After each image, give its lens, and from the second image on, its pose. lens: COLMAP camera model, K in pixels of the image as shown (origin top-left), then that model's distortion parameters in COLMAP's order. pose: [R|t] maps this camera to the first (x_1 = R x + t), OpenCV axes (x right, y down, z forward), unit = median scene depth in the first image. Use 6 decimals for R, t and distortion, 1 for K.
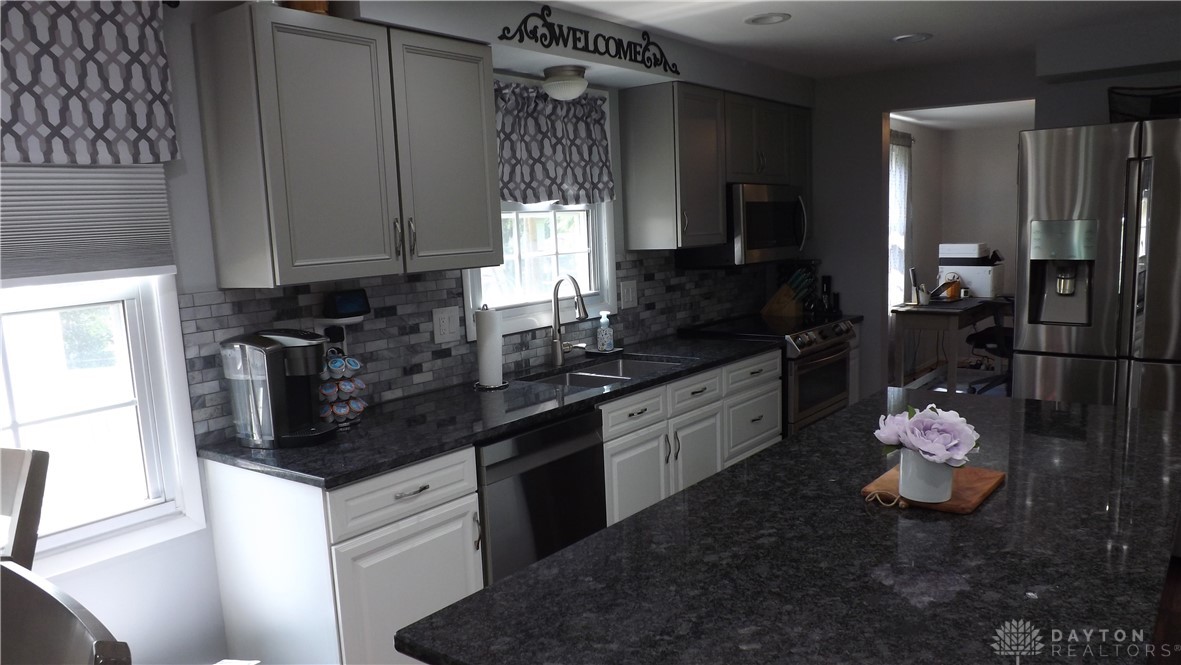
lens RADIAL K [[867.1, 0, 572.4], [0, 867.1, 351.1], [0, 0, 1]] dist [-0.064910, 0.018974]
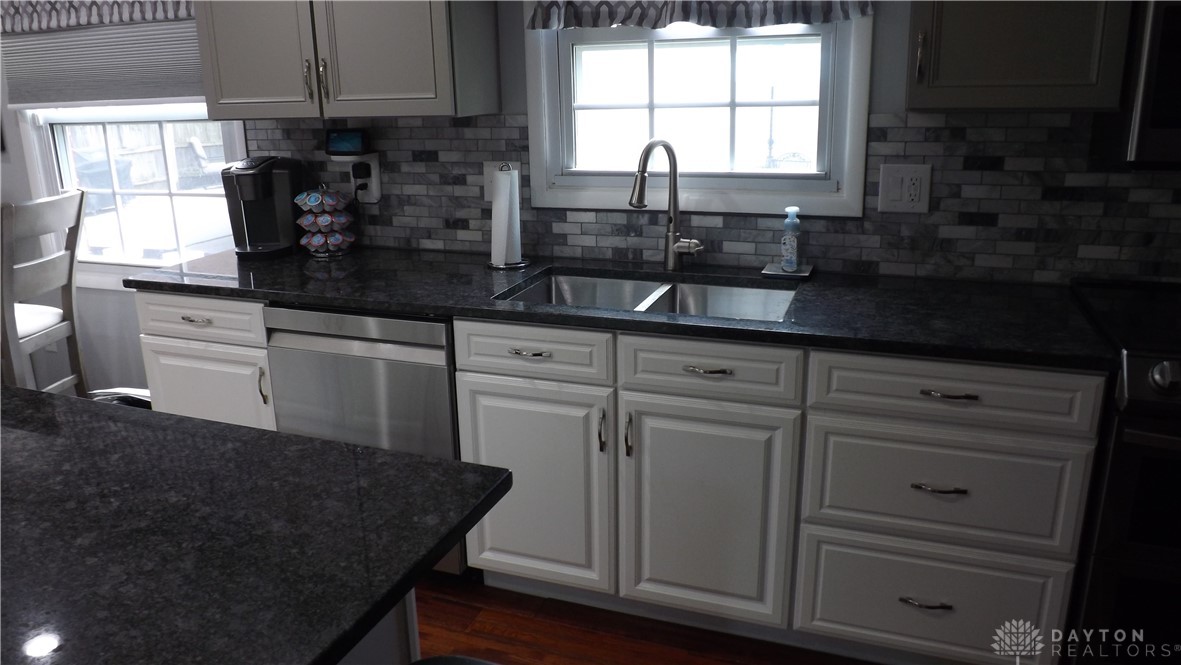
lens RADIAL K [[867.1, 0, 568.0], [0, 867.1, 313.1], [0, 0, 1]] dist [-0.064910, 0.018974]
pose [[0.275832, 0.289709, -0.916507, 0.707192], [-0.120593, 0.956394, 0.266023, -0.144618], [0.953611, 0.037147, 0.298741, 0.838220]]
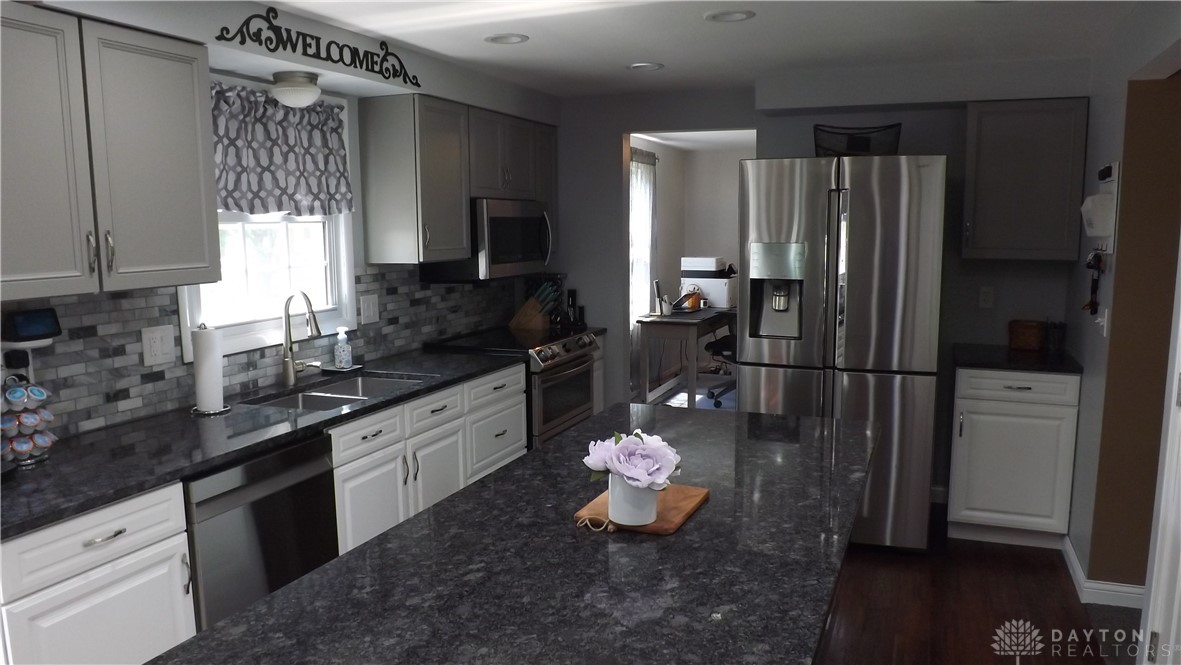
lens RADIAL K [[867.1, 0, 593.3], [0, 867.1, 340.9], [0, 0, 1]] dist [-0.064910, 0.018974]
pose [[0.958280, -0.006848, 0.285750, 0.037812], [0.011536, 0.999825, -0.014725, -0.016817], [-0.285599, 0.017407, 0.958191, 0.004972]]
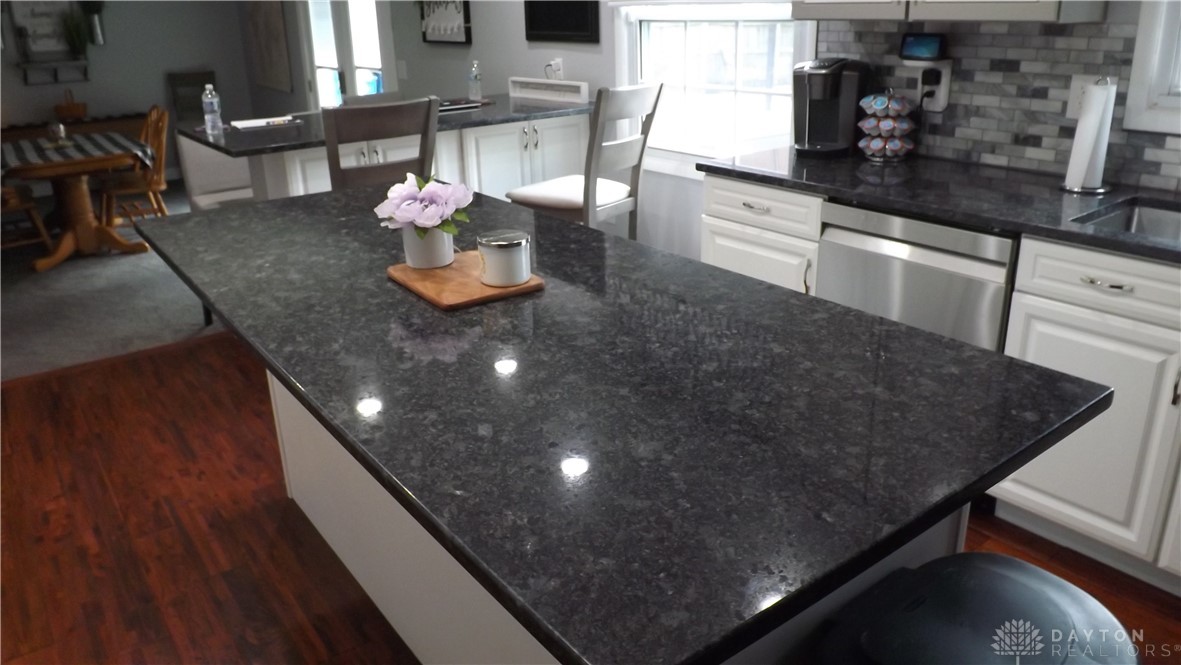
lens RADIAL K [[867.1, 0, 592.7], [0, 867.1, 305.6], [0, 0, 1]] dist [-0.064910, 0.018974]
pose [[-0.256907, 0.369270, -0.893106, 0.736285], [-0.093548, 0.910282, 0.403281, -0.128868], [0.961898, 0.187154, -0.199313, 0.779969]]
